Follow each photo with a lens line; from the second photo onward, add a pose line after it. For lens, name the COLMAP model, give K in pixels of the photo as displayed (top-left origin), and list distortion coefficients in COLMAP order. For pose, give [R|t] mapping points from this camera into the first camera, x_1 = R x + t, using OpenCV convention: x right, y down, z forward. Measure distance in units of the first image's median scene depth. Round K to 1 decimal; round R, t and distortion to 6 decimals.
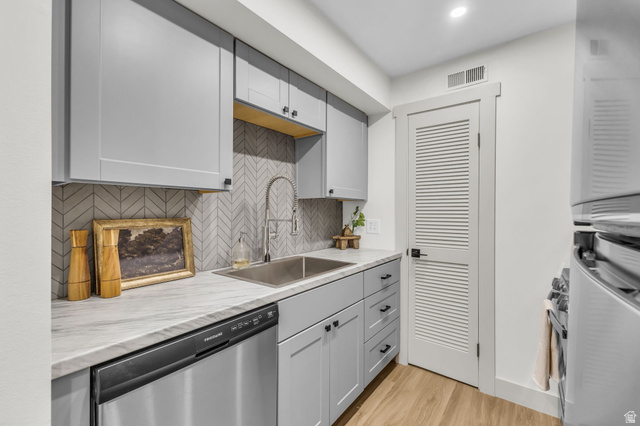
lens RADIAL K [[278.4, 0, 318.4], [0, 278.4, 212.1], [0, 0, 1]] dist [0.013460, 0.000026]
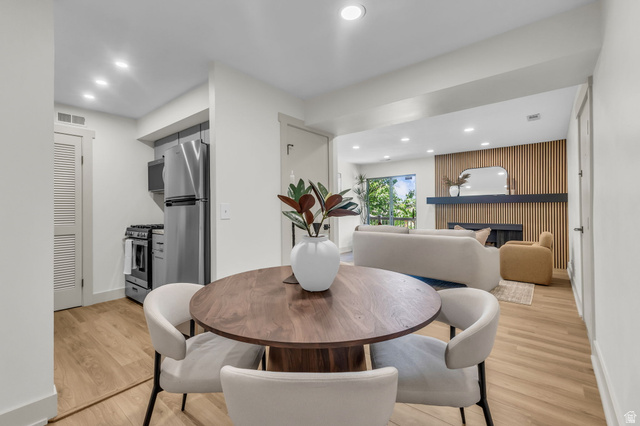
lens RADIAL K [[284.5, 0, 319.1], [0, 284.5, 208.2], [0, 0, 1]] dist [0.000658, 0.000017]
pose [[0.043407, 0.001387, 0.999057, -1.057892], [0.010069, 0.999948, -0.001826, 0.052549], [-0.999007, 0.010139, 0.043391, -0.496650]]
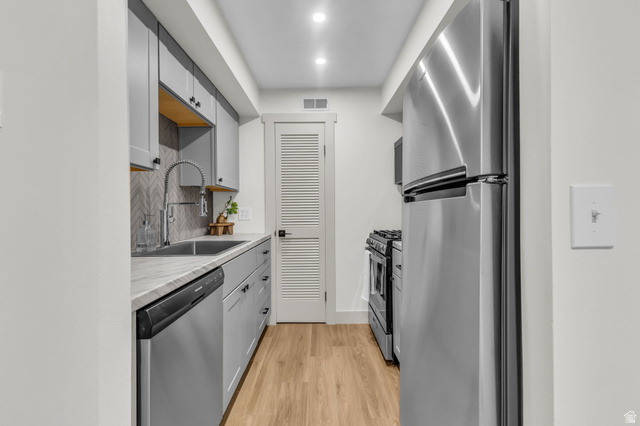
lens RADIAL K [[278.4, 0, 318.4], [0, 278.4, 212.1], [0, 0, 1]] dist [0.013460, 0.000026]
pose [[0.799228, -0.011867, 0.600911, -0.304928], [0.012629, 0.999916, 0.002949, 0.054185], [-0.600895, 0.005232, 0.799311, -0.118588]]
